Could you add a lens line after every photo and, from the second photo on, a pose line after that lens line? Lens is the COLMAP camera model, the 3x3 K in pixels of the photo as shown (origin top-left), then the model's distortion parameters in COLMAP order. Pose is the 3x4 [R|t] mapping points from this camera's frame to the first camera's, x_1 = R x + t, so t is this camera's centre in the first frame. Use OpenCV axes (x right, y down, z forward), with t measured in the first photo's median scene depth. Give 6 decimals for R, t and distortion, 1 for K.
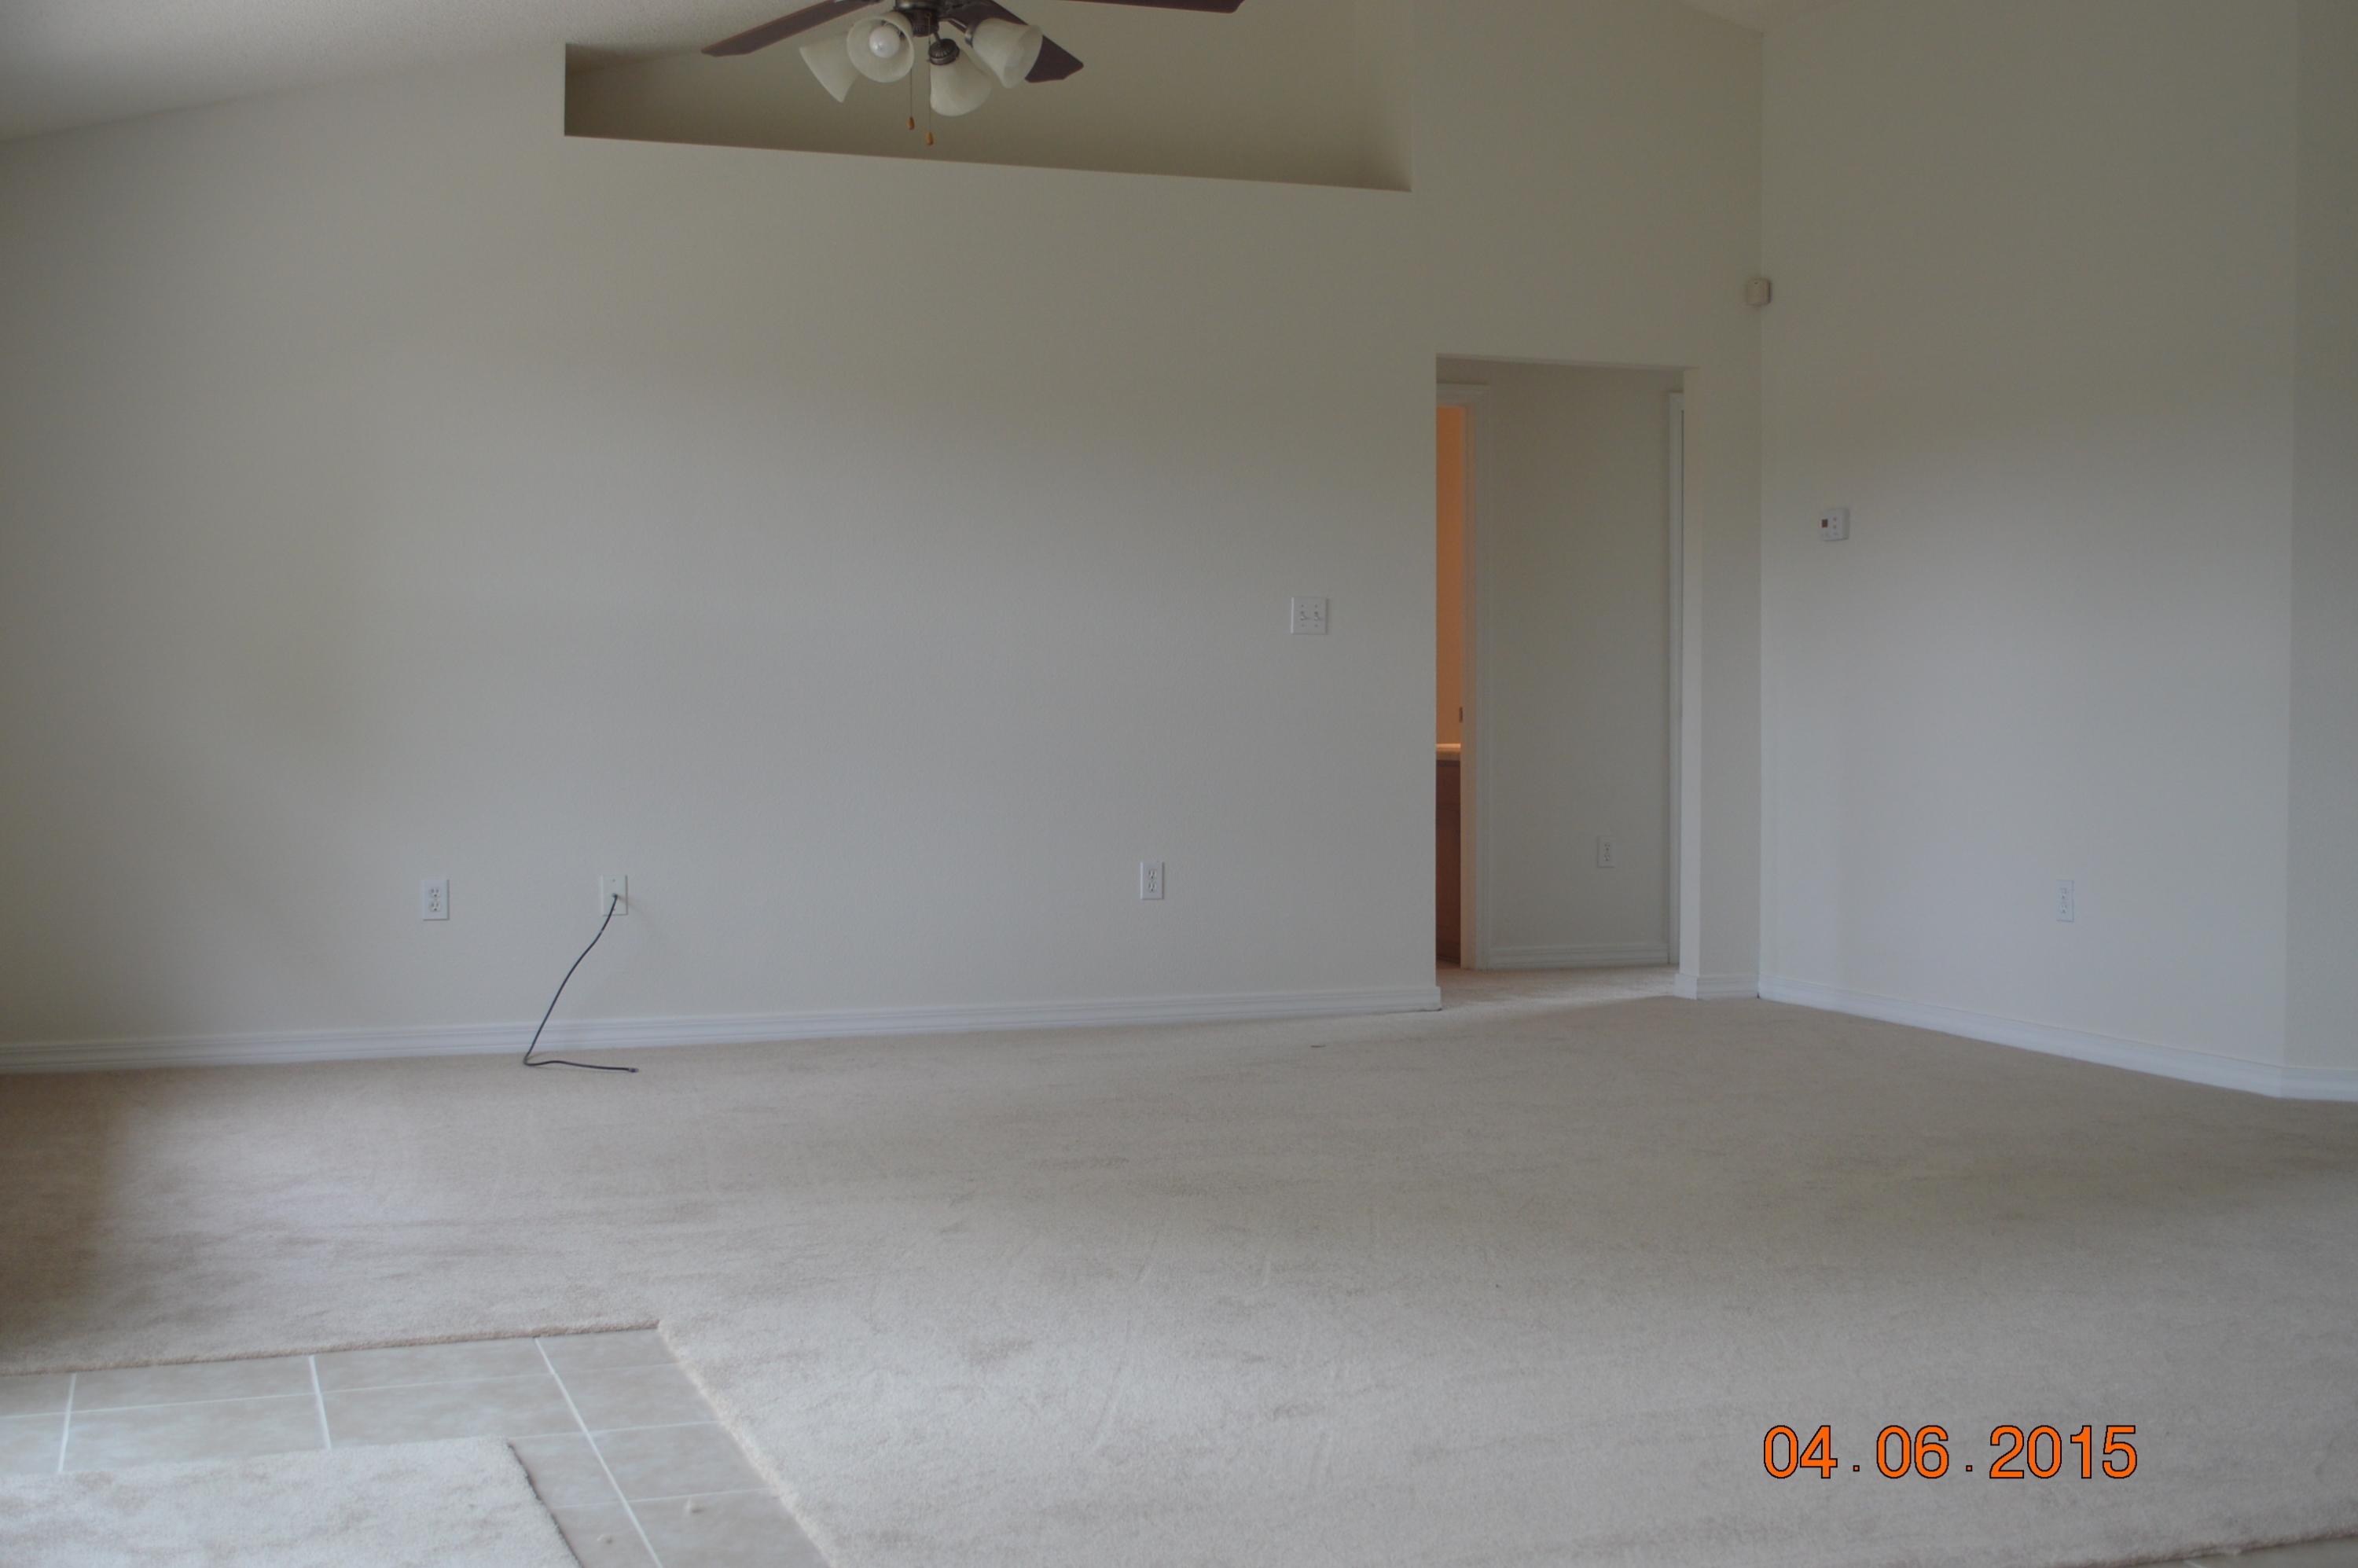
lens RADIAL K [[2711.7, 0, 1186.2], [0, 2711.7, 772.2], [0, 0, 1]] dist [-0.018186, -0.022604]
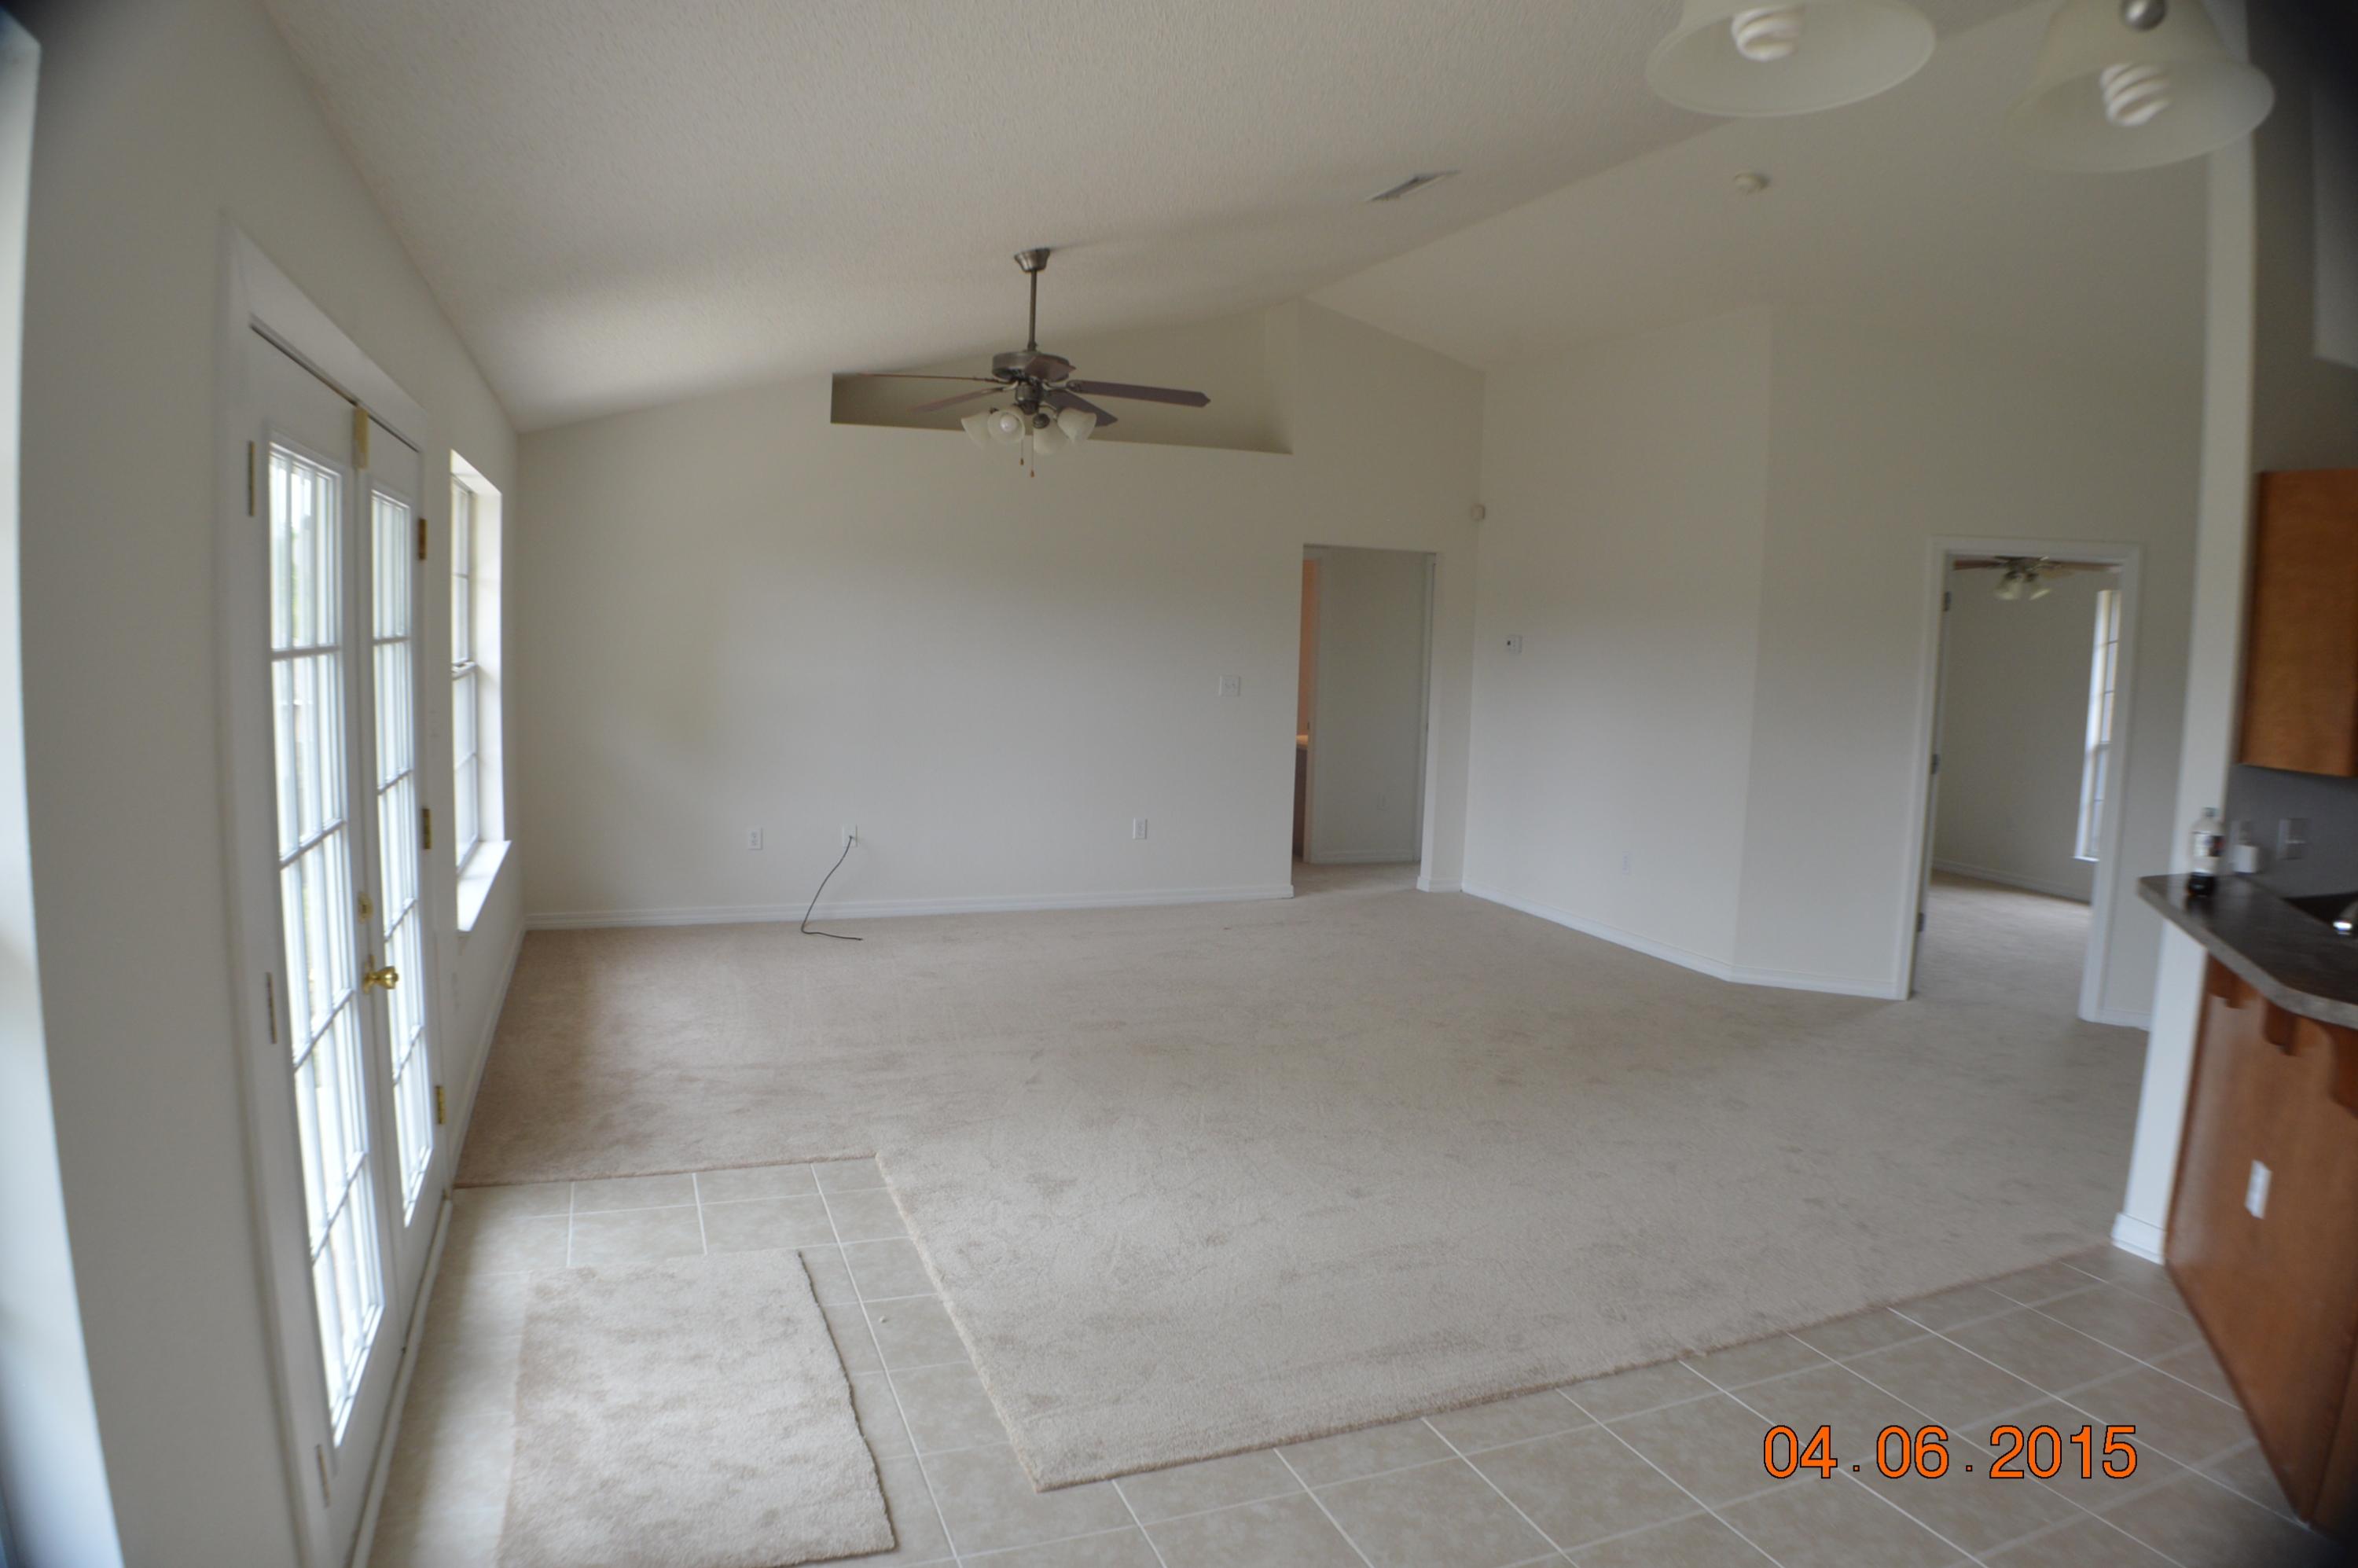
lens RADIAL K [[1438.5, 0, 1179.0], [0, 1438.5, 784.0], [0, 0, 1]] dist [-0.147755, 0.002745]
pose [[0.999361, 0.028788, 0.021176, -0.013870], [-0.030535, 0.995703, 0.087422, -0.138926], [-0.018568, -0.088013, 0.995946, 0.046326]]
